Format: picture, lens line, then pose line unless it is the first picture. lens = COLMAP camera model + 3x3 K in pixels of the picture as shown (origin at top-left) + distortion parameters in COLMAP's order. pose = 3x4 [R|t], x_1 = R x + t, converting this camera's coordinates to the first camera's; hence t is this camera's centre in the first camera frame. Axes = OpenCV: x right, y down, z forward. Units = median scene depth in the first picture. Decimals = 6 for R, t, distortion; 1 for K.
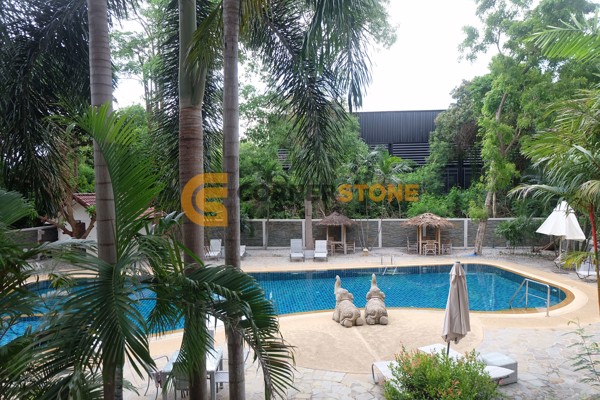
lens RADIAL K [[416.2, 0, 304.2], [0, 416.2, 199.7], [0, 0, 1]] dist [-0.060134, 0.068969]
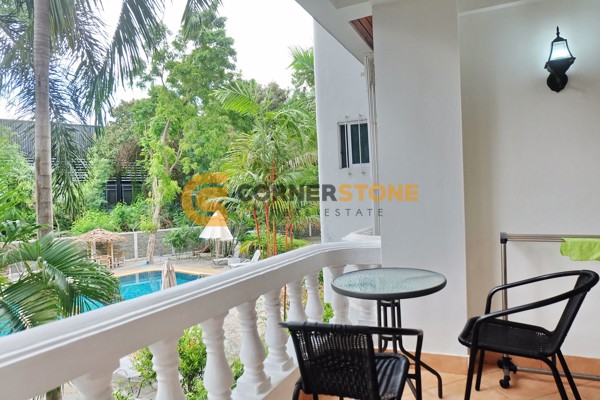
lens RADIAL K [[416.2, 0, 304.2], [0, 416.2, 199.7], [0, 0, 1]] dist [-0.060134, 0.068969]
pose [[0.688890, -0.018985, 0.724617, -0.090809], [0.047885, 0.998665, -0.019359, 0.004823], [-0.723282, 0.048035, 0.688880, -0.063727]]
